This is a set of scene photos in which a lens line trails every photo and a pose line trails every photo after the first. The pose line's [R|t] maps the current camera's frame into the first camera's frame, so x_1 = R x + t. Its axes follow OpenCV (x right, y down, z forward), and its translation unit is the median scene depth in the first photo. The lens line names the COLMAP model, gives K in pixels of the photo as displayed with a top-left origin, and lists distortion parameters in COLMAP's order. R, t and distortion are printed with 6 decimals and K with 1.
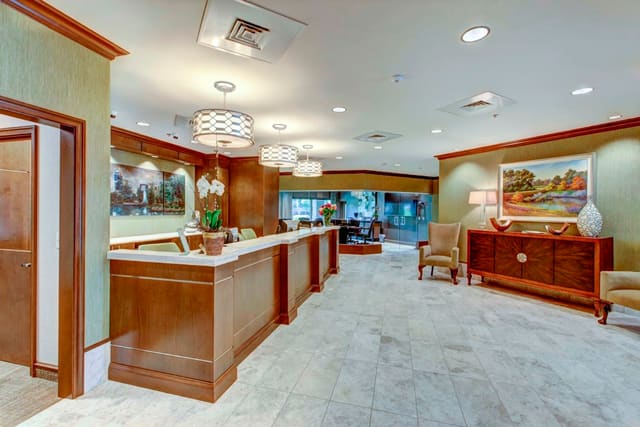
lens RADIAL K [[282.5, 0, 320.0], [0, 282.5, 213.5], [0, 0, 1]] dist [0.000119, -0.000147]
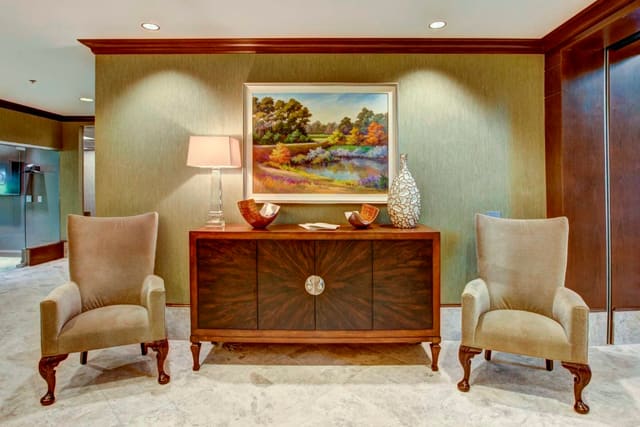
lens RADIAL K [[352.1, 0, 320.6], [0, 352.1, 184.8], [0, 0, 1]] dist [-0.004471, -0.000440]
pose [[0.506584, -0.012630, 0.862098, 0.211119], [0.015300, 0.999867, 0.005658, -0.008372], [-0.862055, 0.010324, 0.506710, 0.645889]]
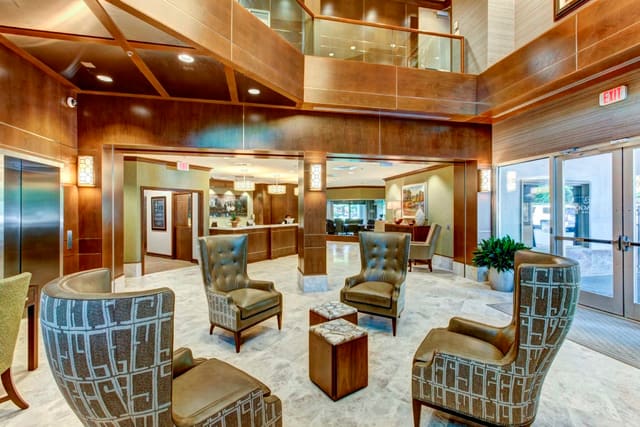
lens RADIAL K [[282.5, 0, 320.0], [0, 282.5, 213.5], [0, 0, 1]] dist [0.000119, -0.000147]
pose [[0.952603, -0.010263, -0.304042, 0.734679], [0.007718, 0.999924, -0.009569, 0.008534], [0.304117, 0.006769, 0.952611, -0.863389]]
